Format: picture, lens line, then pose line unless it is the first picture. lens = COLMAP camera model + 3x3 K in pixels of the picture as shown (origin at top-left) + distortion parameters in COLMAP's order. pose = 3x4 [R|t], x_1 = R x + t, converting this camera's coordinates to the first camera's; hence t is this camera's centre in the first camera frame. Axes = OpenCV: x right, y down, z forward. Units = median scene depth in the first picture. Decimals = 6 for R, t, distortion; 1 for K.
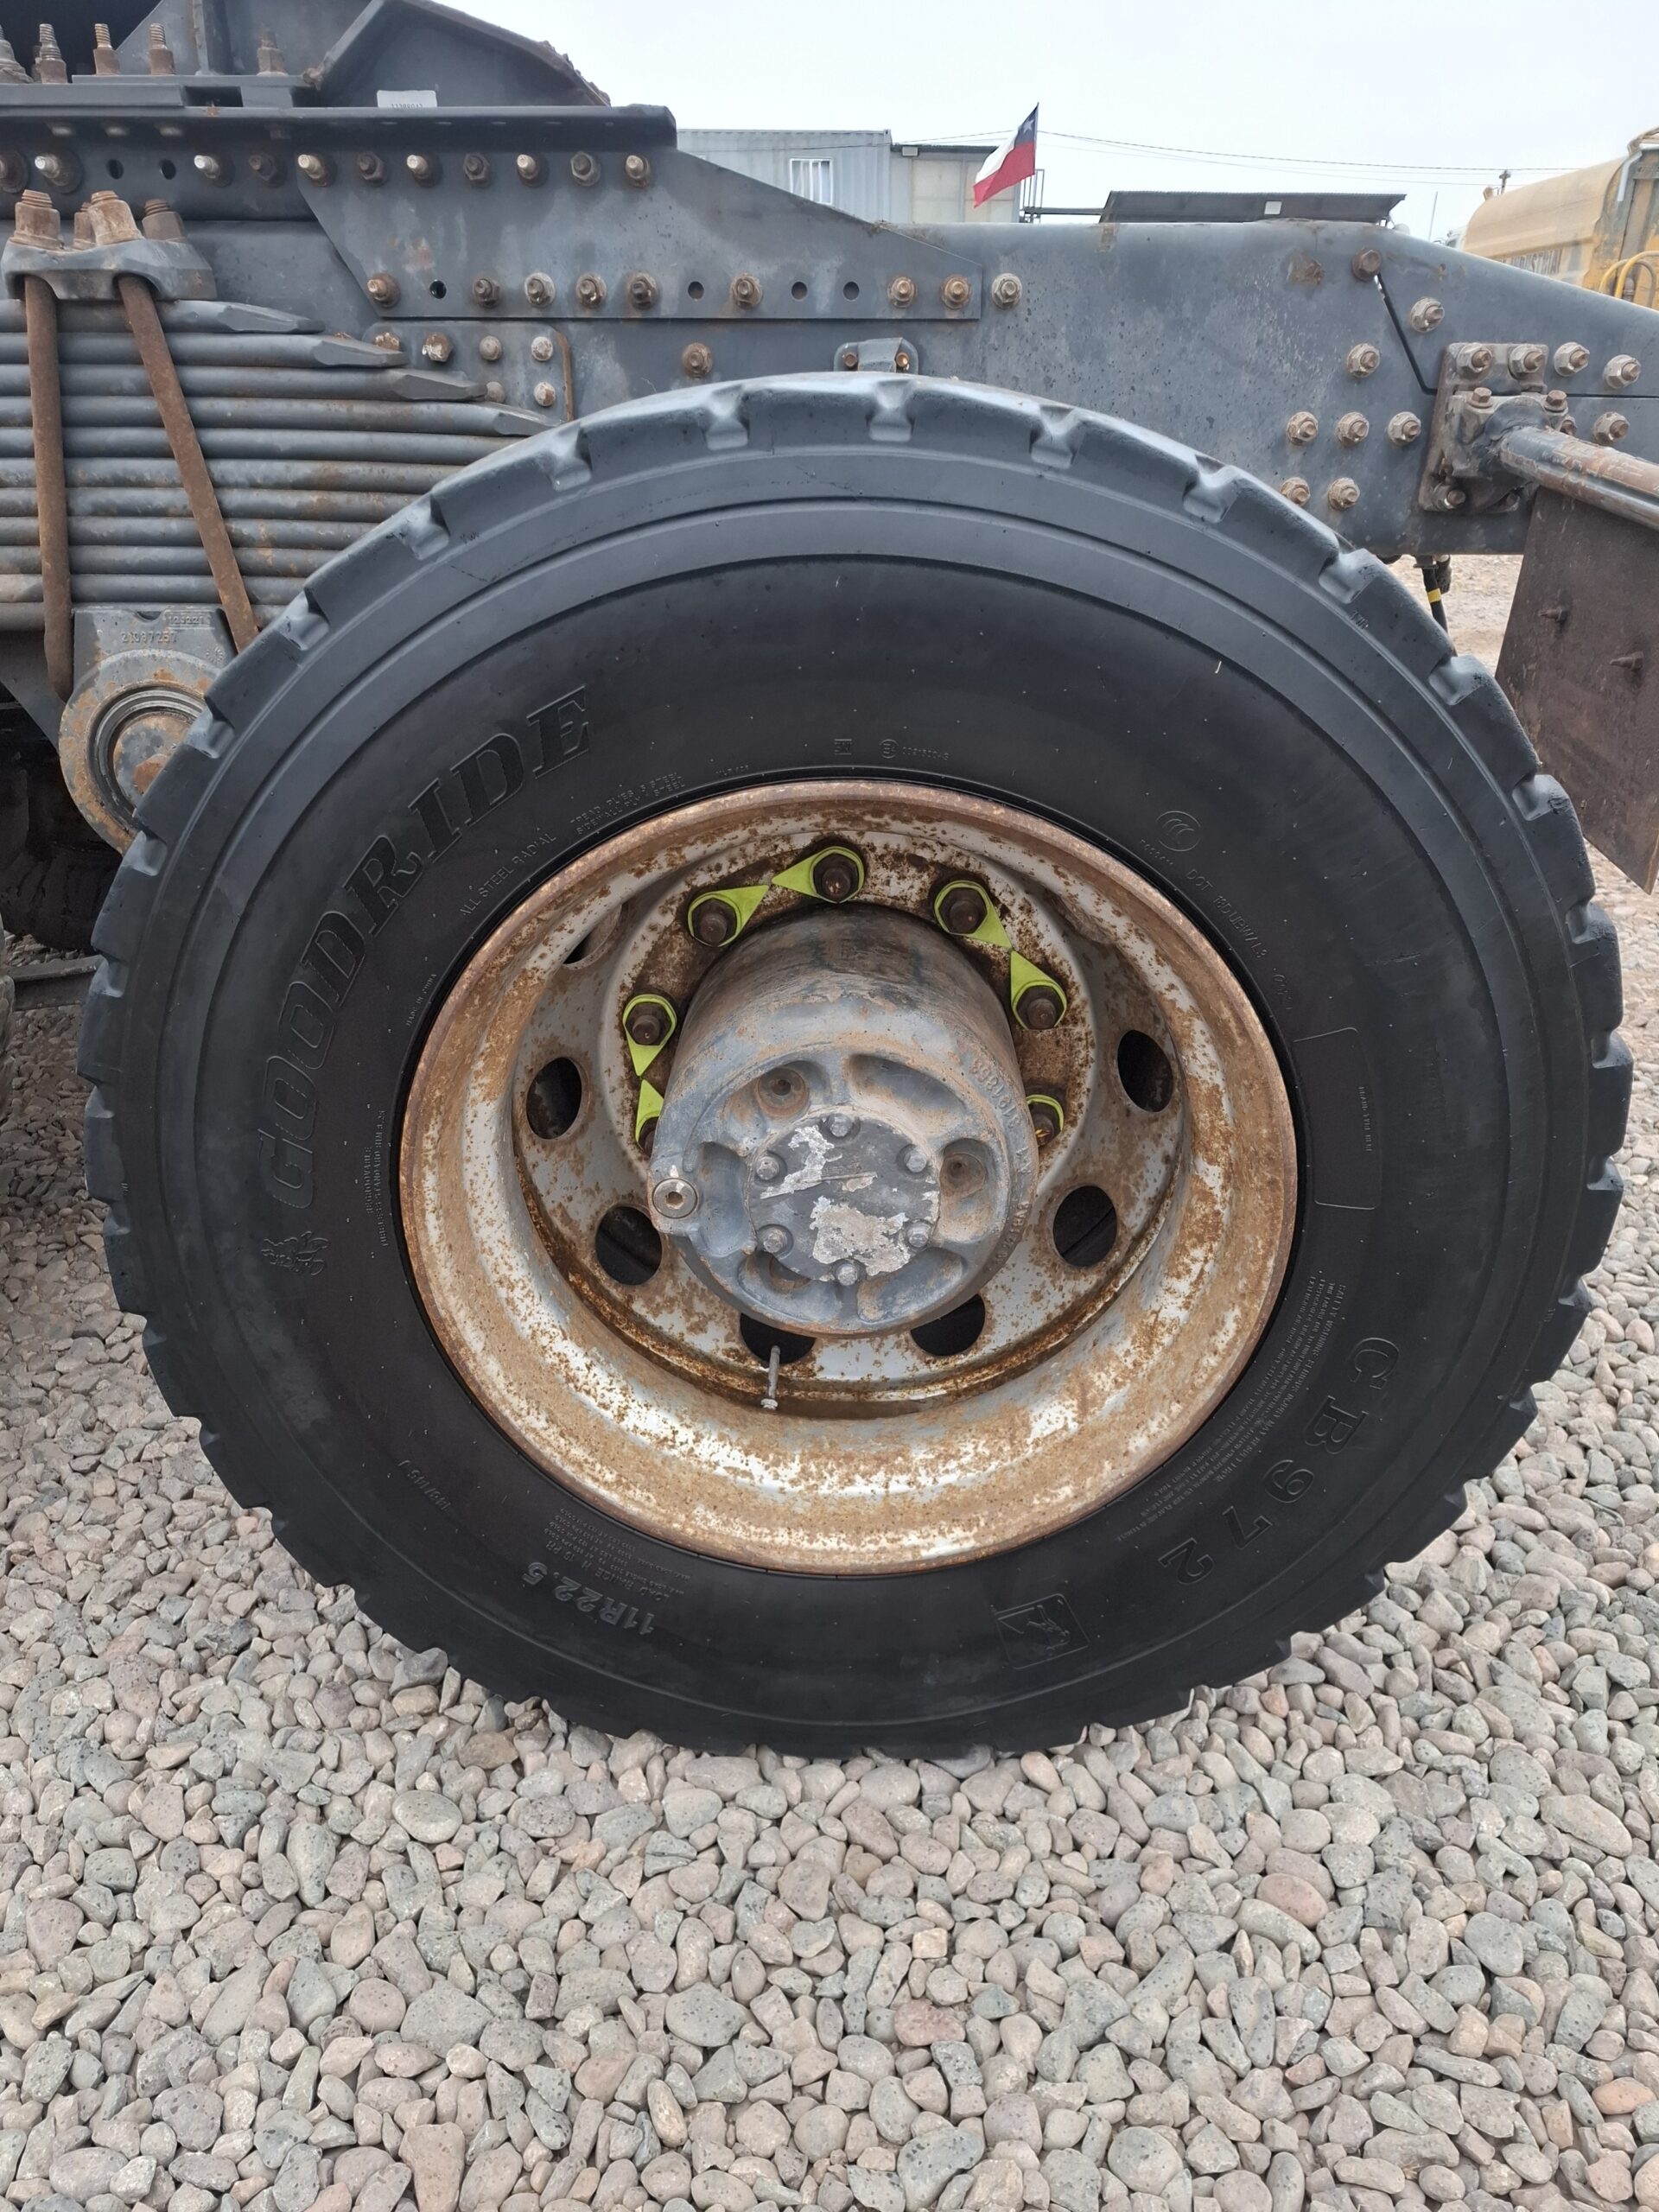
lens RADIAL K [[1535.7, 0, 830.7], [0, 1535.7, 1122.3], [0, 0, 1]] dist [0.030669, -0.036767]
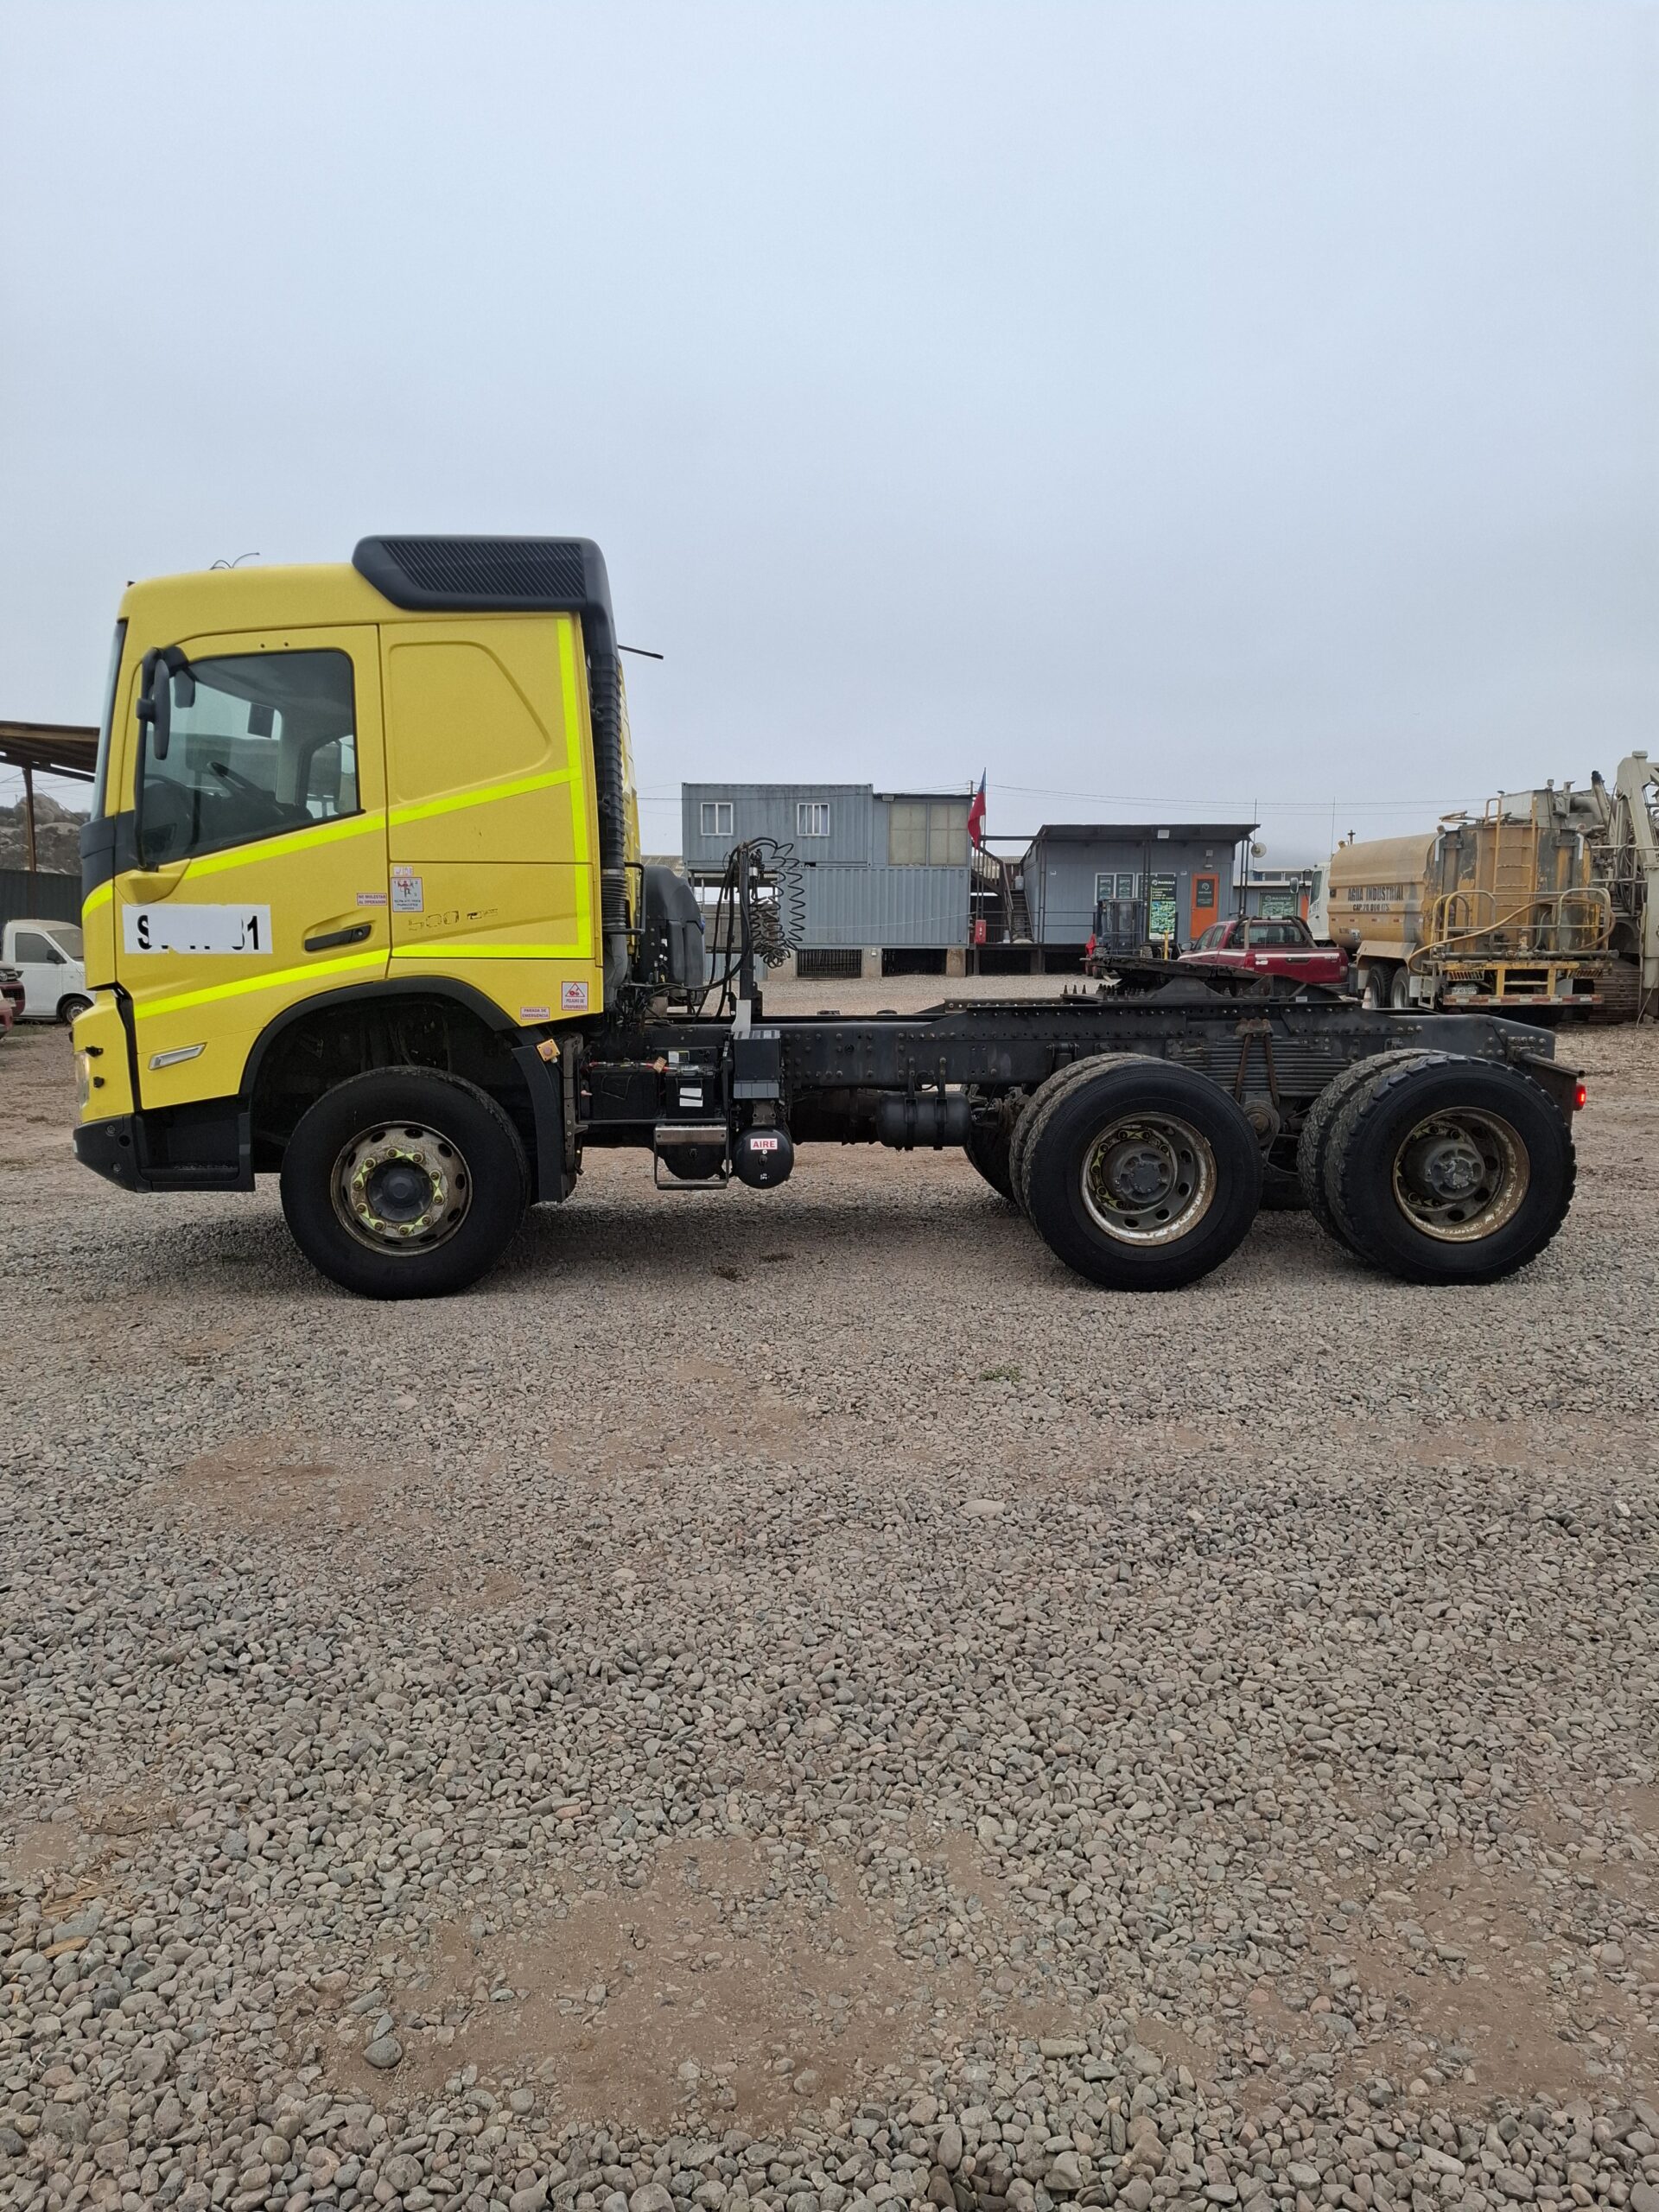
lens RADIAL K [[1535.7, 0, 836.9], [0, 1535.7, 1120.6], [0, 0, 1]] dist [0.030669, -0.036767]
pose [[0.997122, -0.020339, 0.073029, -0.208191], [0.042824, 0.946032, -0.321231, 0.122934], [-0.062554, 0.323434, 0.944181, -0.340413]]
